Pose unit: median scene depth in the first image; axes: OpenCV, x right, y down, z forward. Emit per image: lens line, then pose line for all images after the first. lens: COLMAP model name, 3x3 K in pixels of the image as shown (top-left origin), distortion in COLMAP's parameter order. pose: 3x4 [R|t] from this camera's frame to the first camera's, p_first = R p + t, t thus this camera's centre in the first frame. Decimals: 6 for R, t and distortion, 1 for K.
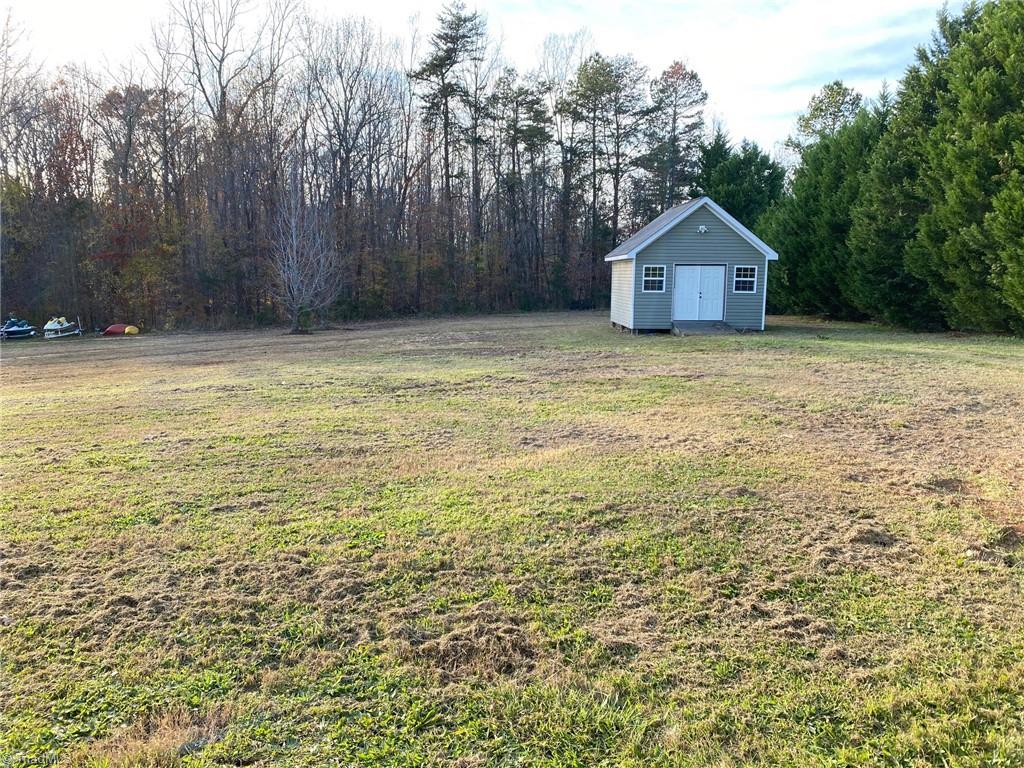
lens RADIAL K [[786.5, 0, 508.9], [0, 786.5, 387.0], [0, 0, 1]] dist [0.026995, -0.017946]
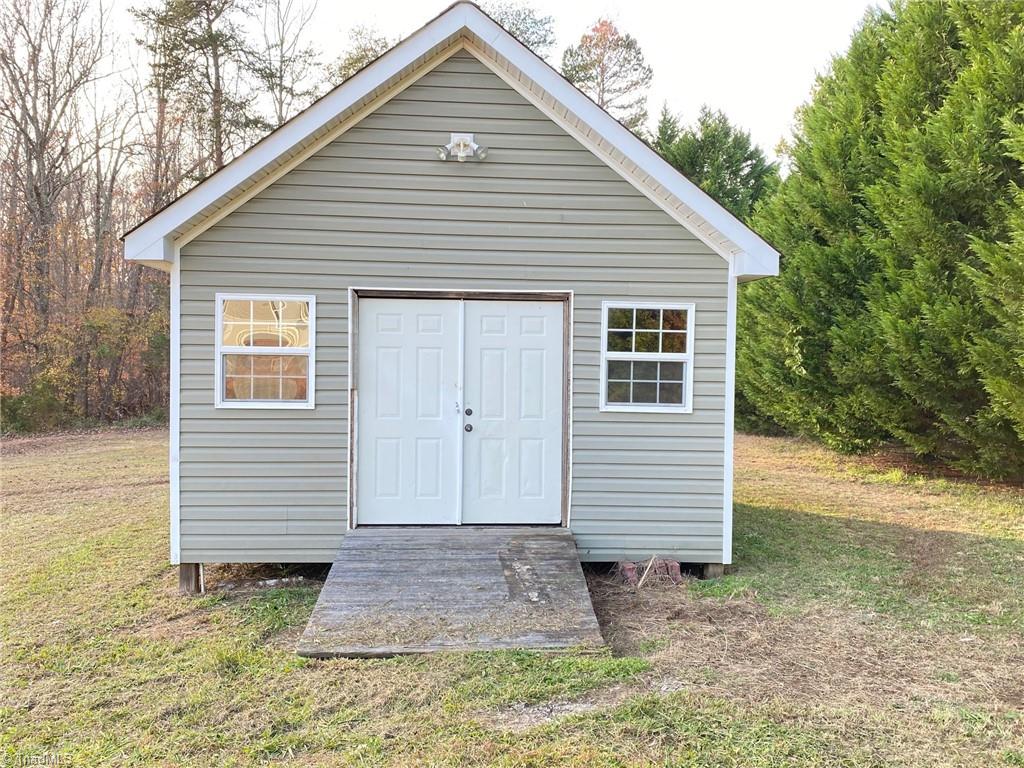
lens RADIAL K [[868.2, 0, 513.5], [0, 868.2, 381.7], [0, 0, 1]] dist [0.055993, -0.003512]
pose [[0.999212, 0.001833, 0.039658, 0.215660], [0.002600, 0.993770, -0.111421, -0.086252], [-0.039615, 0.111436, 0.992982, 0.640388]]
